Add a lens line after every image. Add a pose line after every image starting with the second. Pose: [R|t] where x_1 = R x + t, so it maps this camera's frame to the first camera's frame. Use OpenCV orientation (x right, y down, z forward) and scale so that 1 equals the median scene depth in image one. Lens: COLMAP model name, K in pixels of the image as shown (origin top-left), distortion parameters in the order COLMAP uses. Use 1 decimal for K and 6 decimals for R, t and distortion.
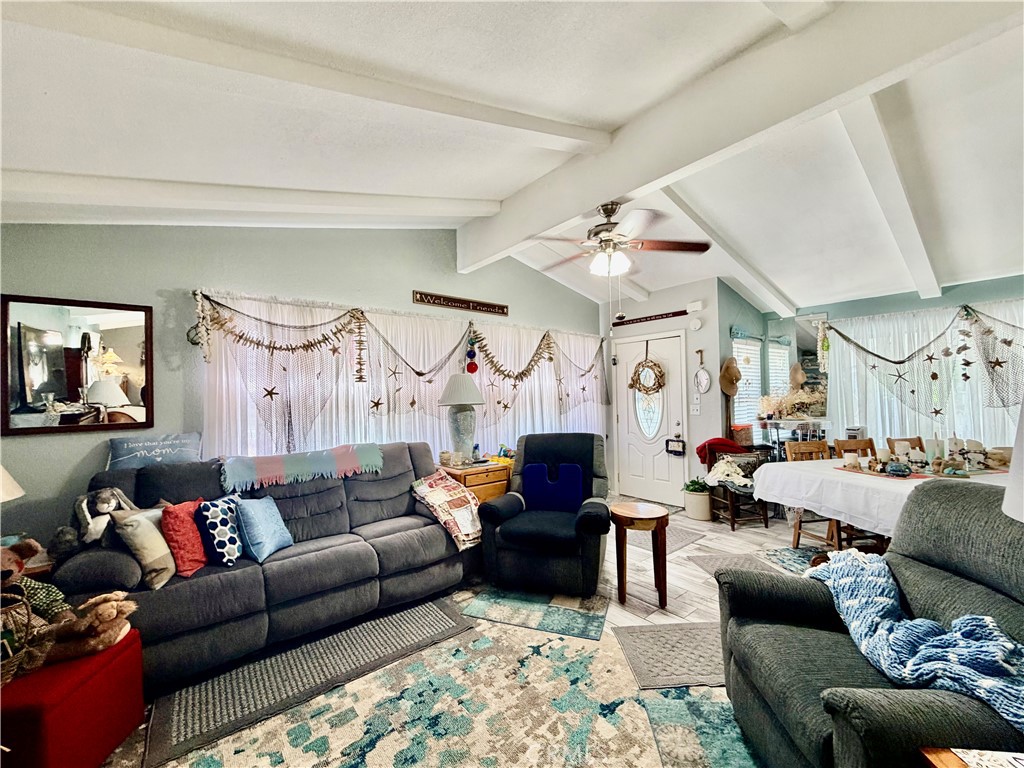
lens RADIAL K [[410.3, 0, 510.4], [0, 410.3, 385.4], [0, 0, 1]] dist [0.000463, 0.000203]
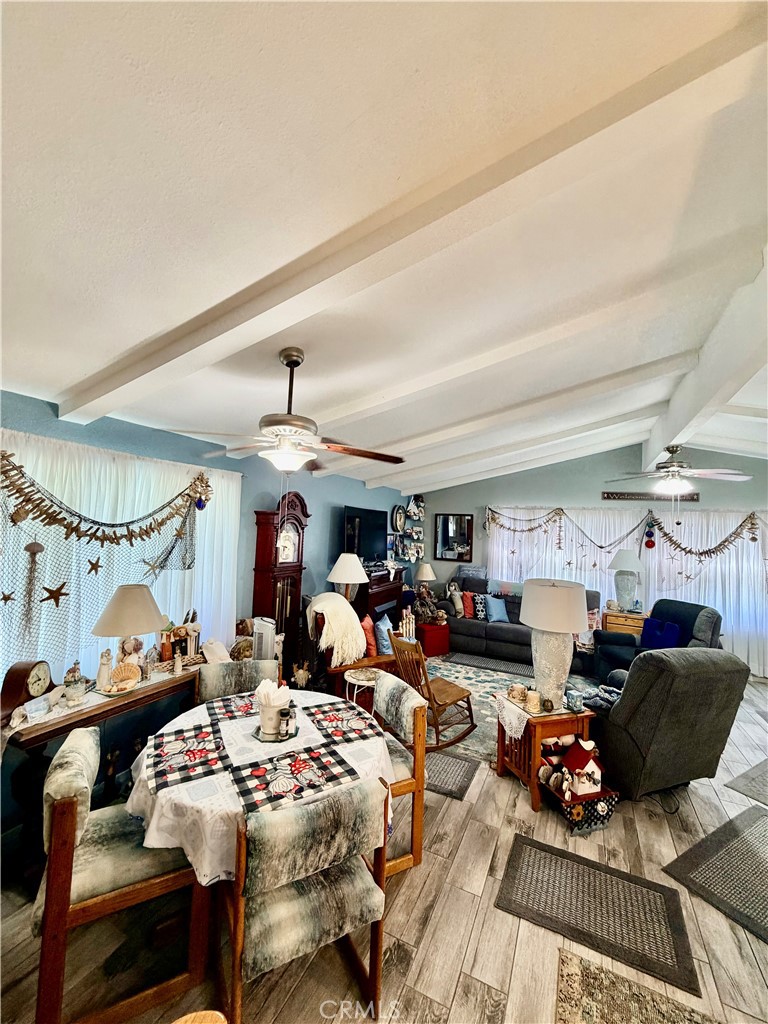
lens RADIAL K [[410.3, 0, 384.2], [0, 410.3, 512.3], [0, 0, 1]] dist [0.000463, 0.000203]
pose [[0.432165, 0.003124, -0.901789, 0.920281], [-0.039188, 0.999114, -0.015319, -0.115132], [0.900943, 0.041960, 0.431905, -0.456276]]
